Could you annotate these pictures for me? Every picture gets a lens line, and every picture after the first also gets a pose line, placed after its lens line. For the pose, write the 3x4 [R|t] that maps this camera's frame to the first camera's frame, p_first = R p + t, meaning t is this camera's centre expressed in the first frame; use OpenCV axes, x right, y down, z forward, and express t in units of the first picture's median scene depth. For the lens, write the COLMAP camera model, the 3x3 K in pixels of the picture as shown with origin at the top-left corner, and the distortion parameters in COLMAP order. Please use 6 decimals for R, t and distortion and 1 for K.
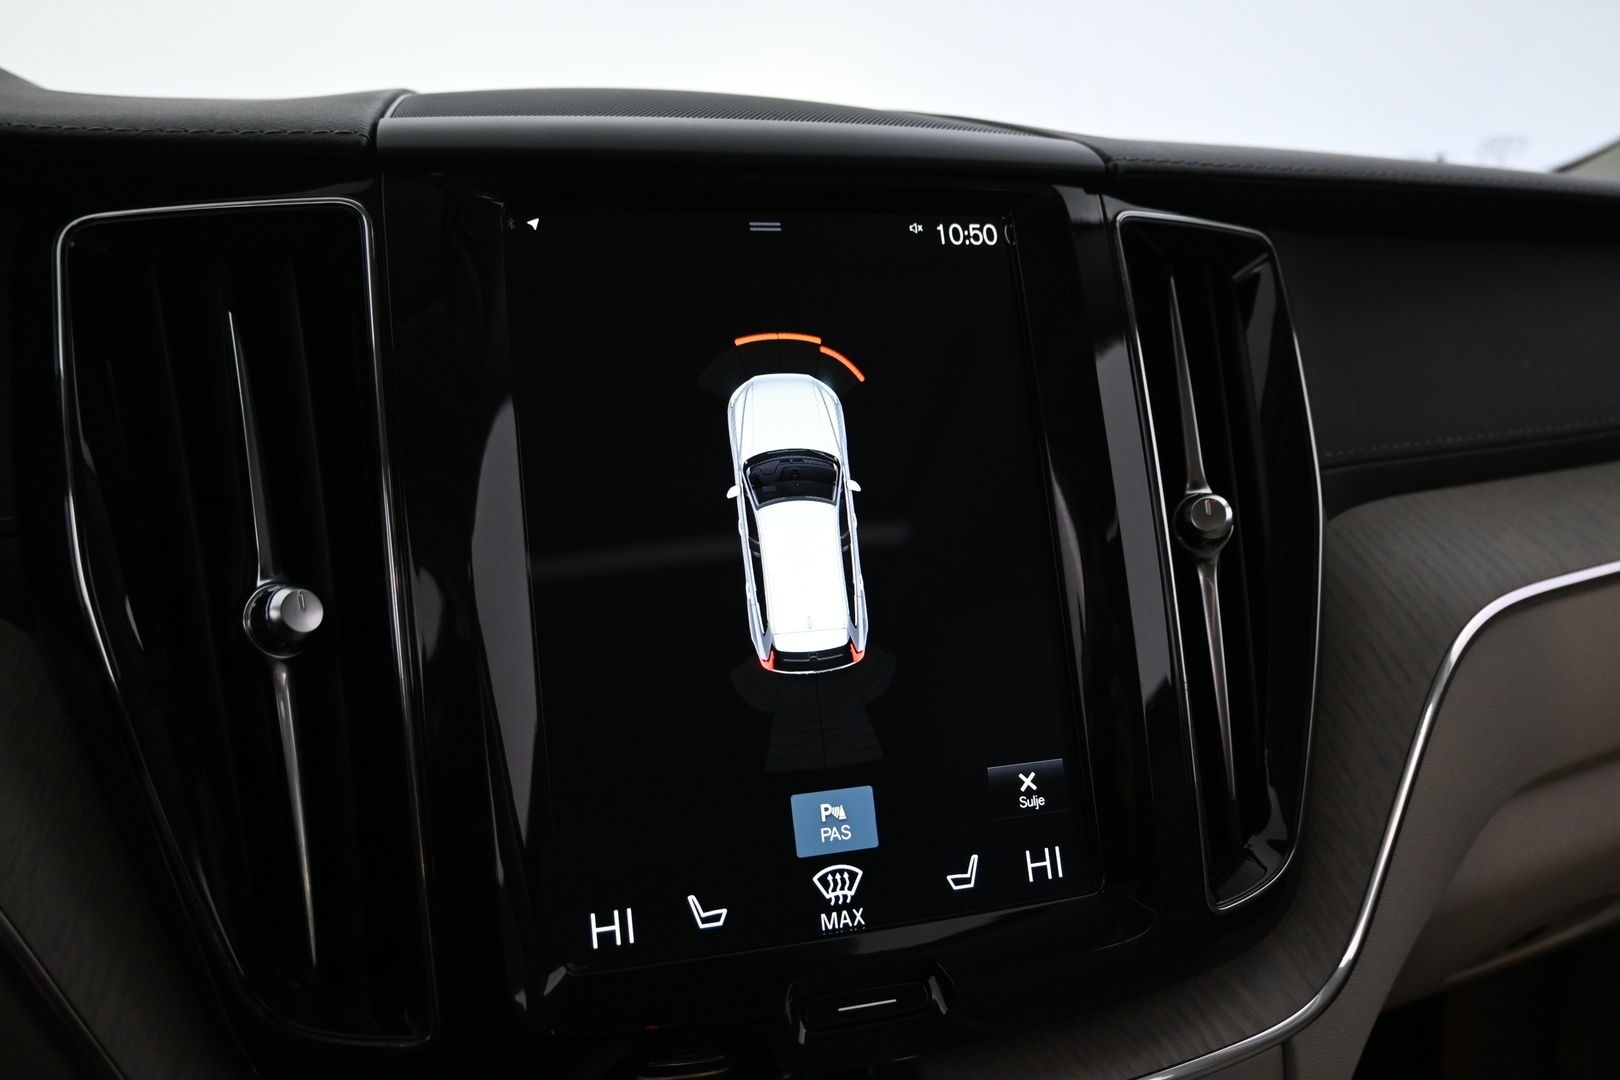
lens RADIAL K [[1446.8, 0, 810.0], [0, 1446.8, 540.0], [0, 0, 1]] dist [-0.007555, -0.022507]
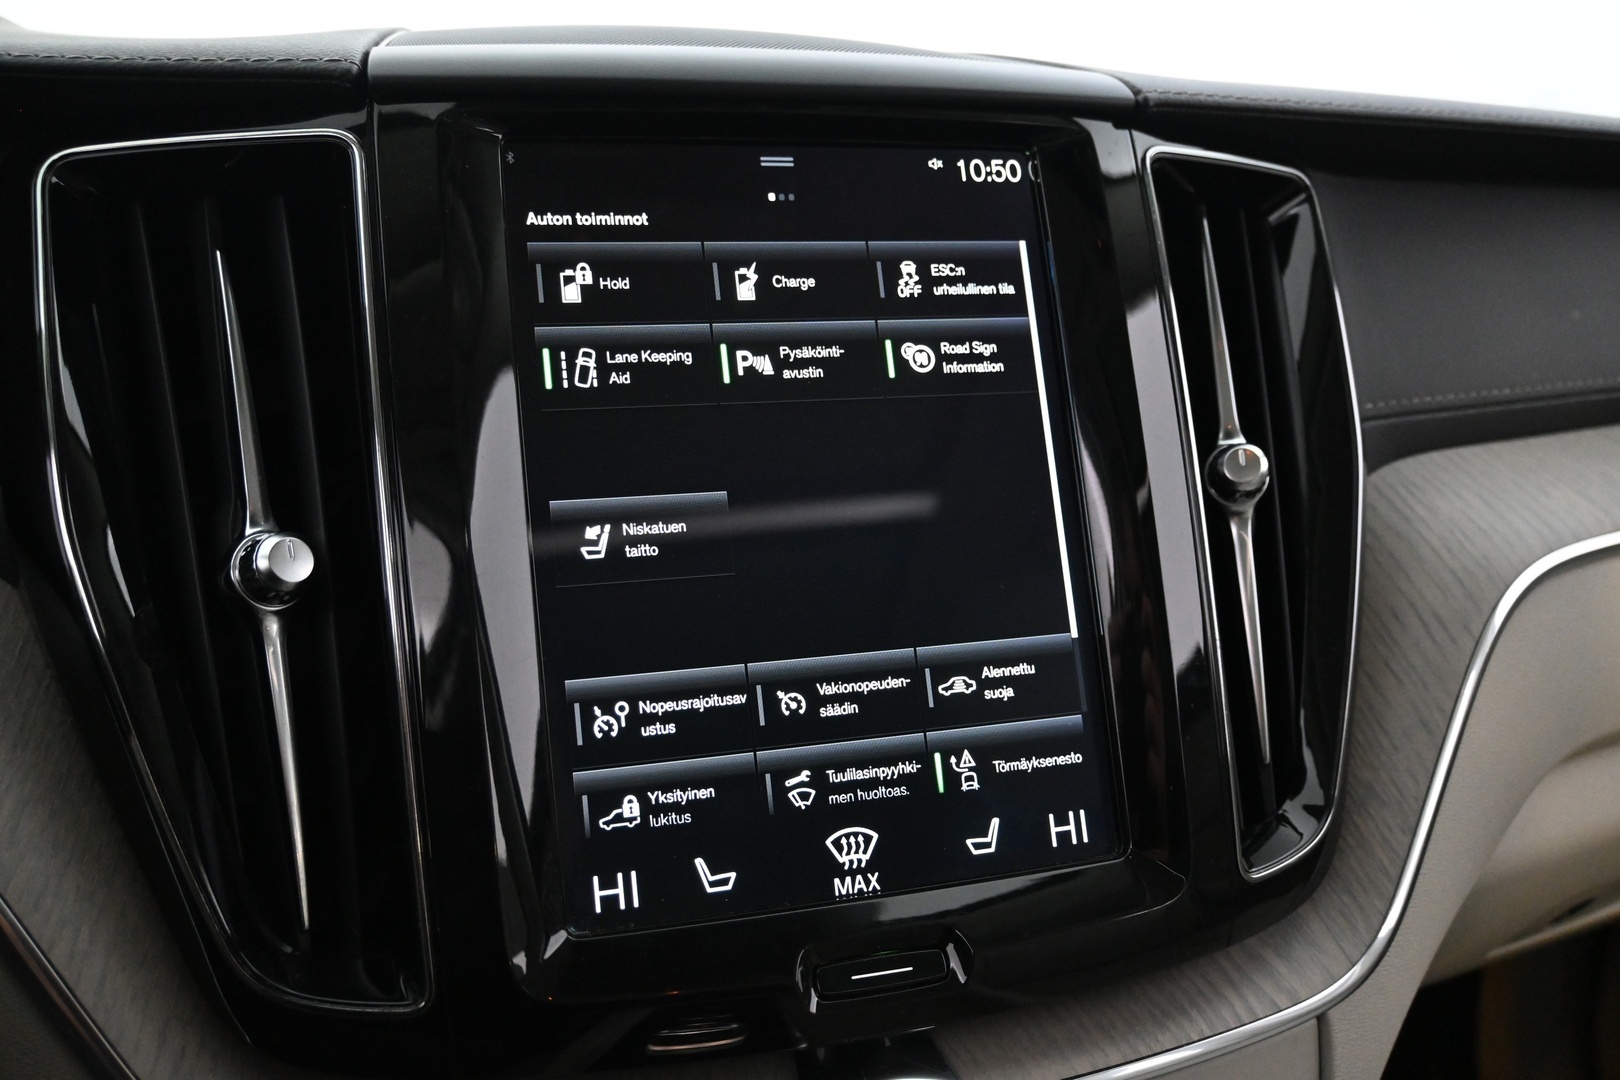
lens RADIAL K [[1453.3, 0, 810.0], [0, 1453.3, 540.0], [0, 0, 1]] dist [-0.012141, -0.007215]
pose [[0.999792, -0.000231, -0.020385, 0.009994], [0.000561, 0.999869, 0.016189, 0.016770], [0.020378, -0.016197, 0.999661, 0.036715]]
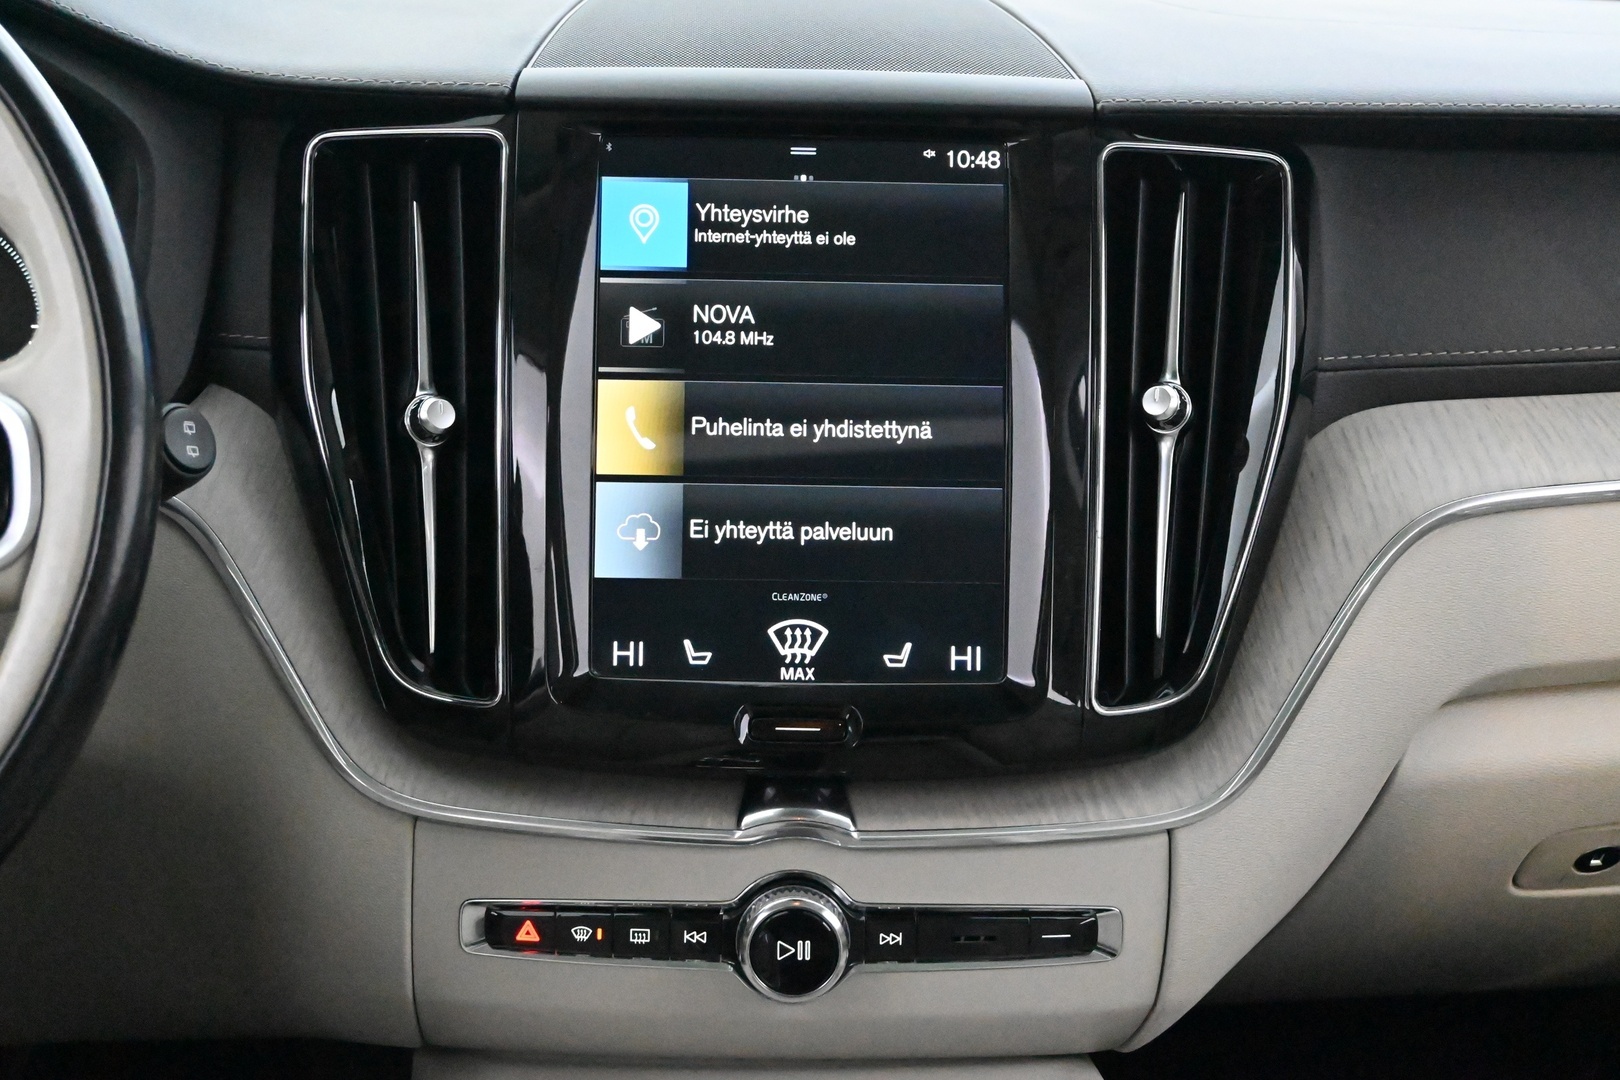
lens RADIAL K [[2713.6, 0, 810.0], [0, 2713.6, 540.0], [0, 0, 1]] dist [0.004655, 0.072593]
pose [[0.955269, 0.093704, -0.280499, 0.664083], [-0.077671, 0.994673, 0.067765, -0.033740], [0.285355, -0.042947, 0.957459, -1.294071]]
